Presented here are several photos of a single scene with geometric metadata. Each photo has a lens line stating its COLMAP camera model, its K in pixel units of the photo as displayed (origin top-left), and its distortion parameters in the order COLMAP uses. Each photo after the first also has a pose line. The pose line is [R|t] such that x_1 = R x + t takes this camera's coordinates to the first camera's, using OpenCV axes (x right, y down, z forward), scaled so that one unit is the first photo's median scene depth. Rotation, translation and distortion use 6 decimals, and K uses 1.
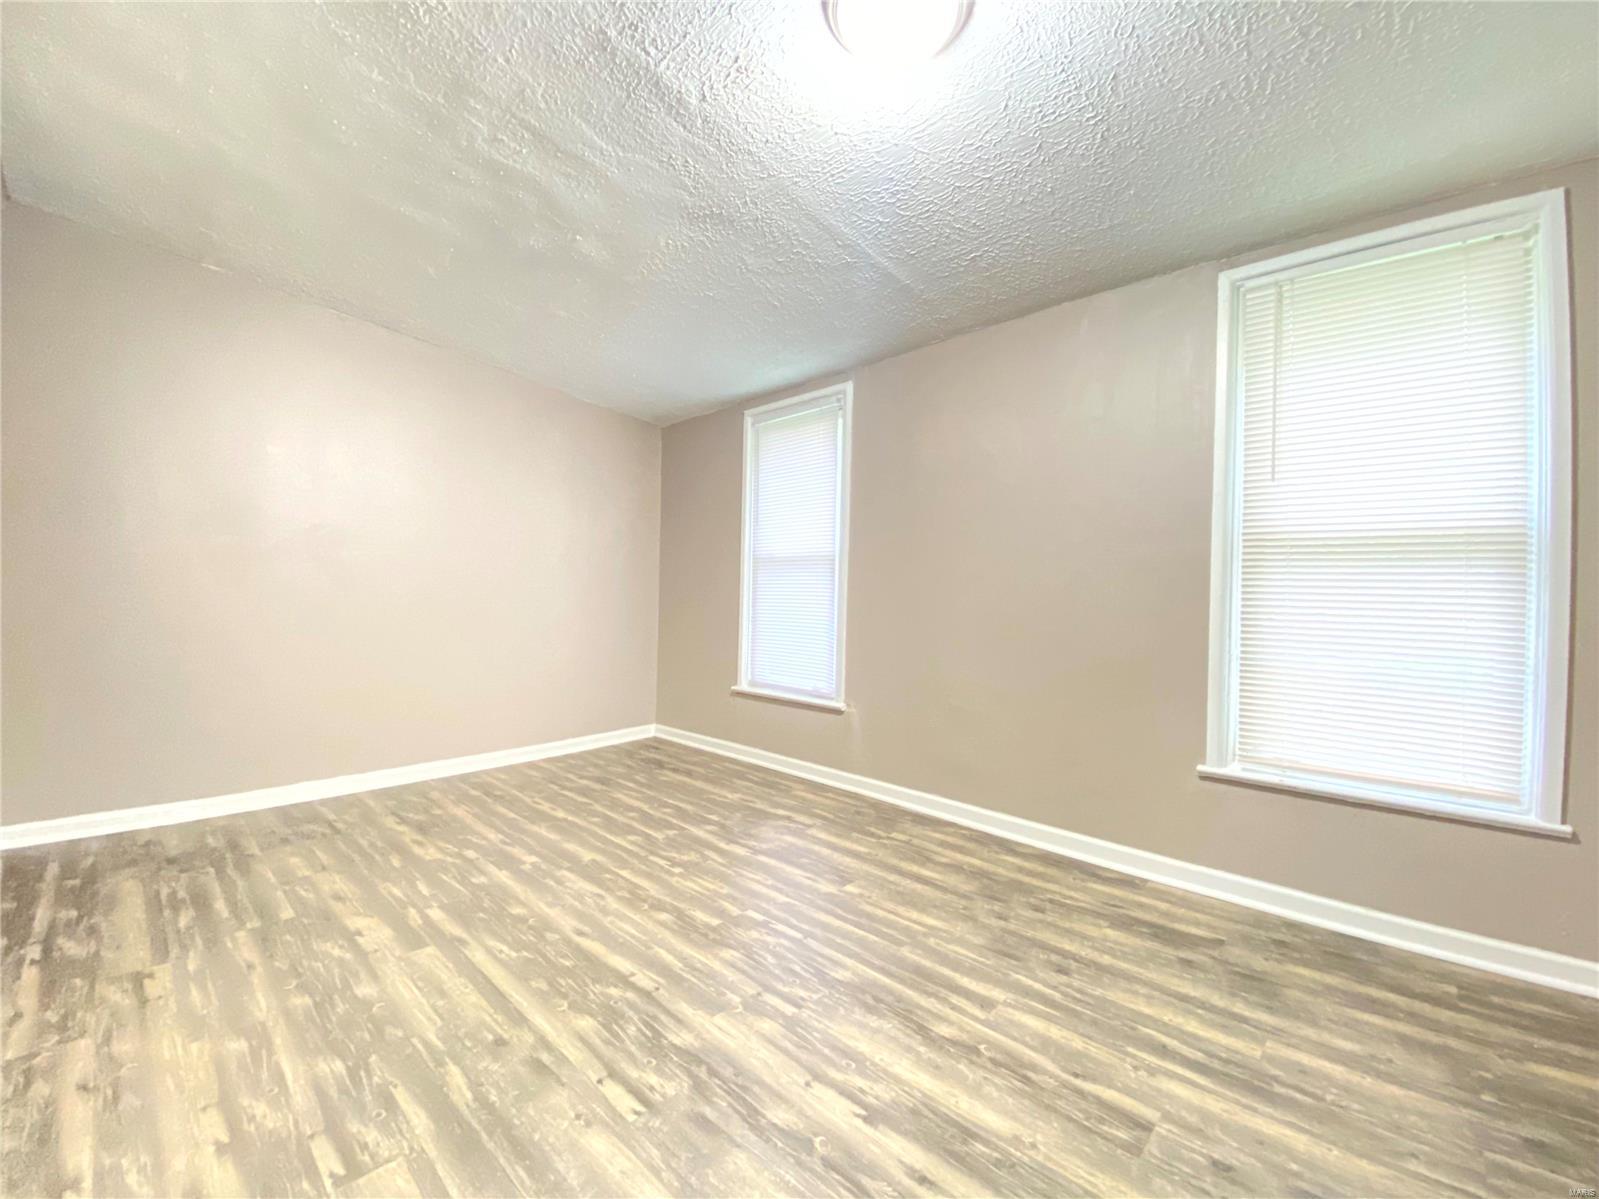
lens RADIAL K [[653.1, 0, 802.1], [0, 653.1, 596.9], [0, 0, 1]] dist [-0.004347, -0.001167]
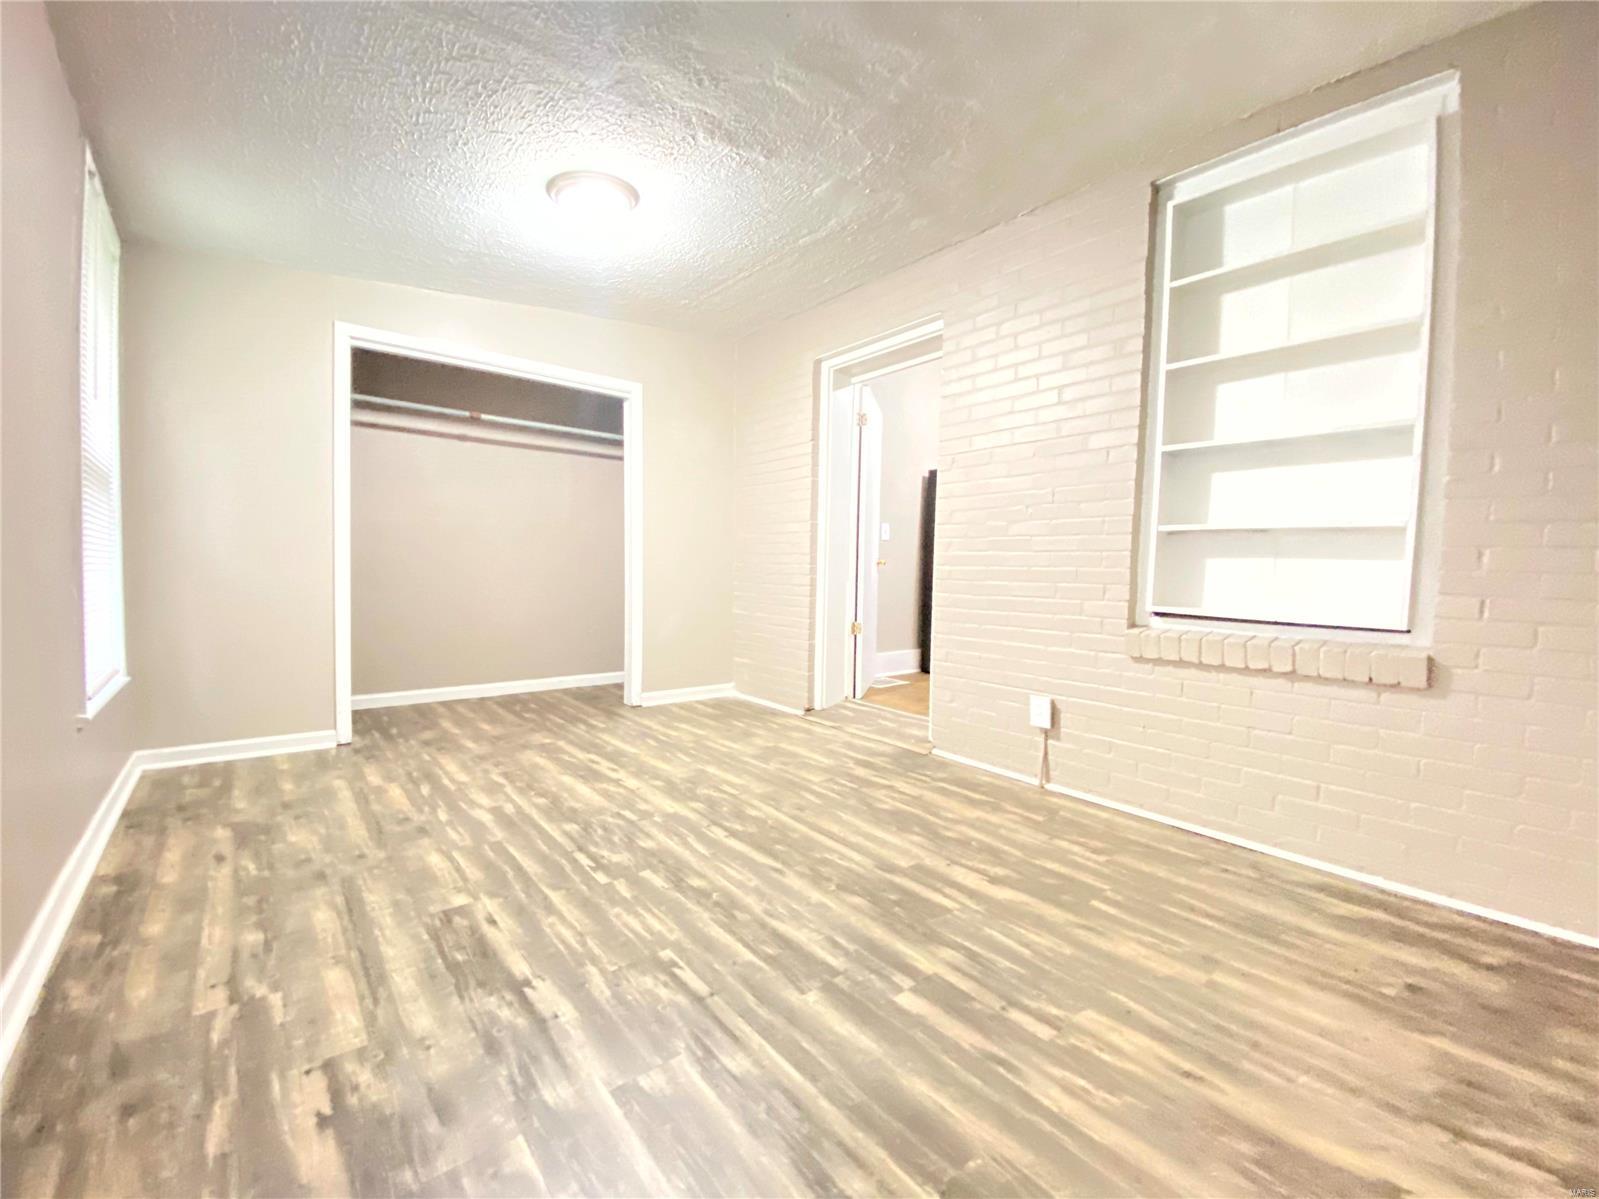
lens RADIAL K [[653.1, 0, 798.7], [0, 653.1, 594.8], [0, 0, 1]] dist [-0.004347, -0.001167]
pose [[-0.992426, -0.042745, 0.115171, -0.462577], [-0.037650, 0.998229, 0.046060, 0.029798], [-0.116935, 0.041375, -0.992277, 1.957727]]
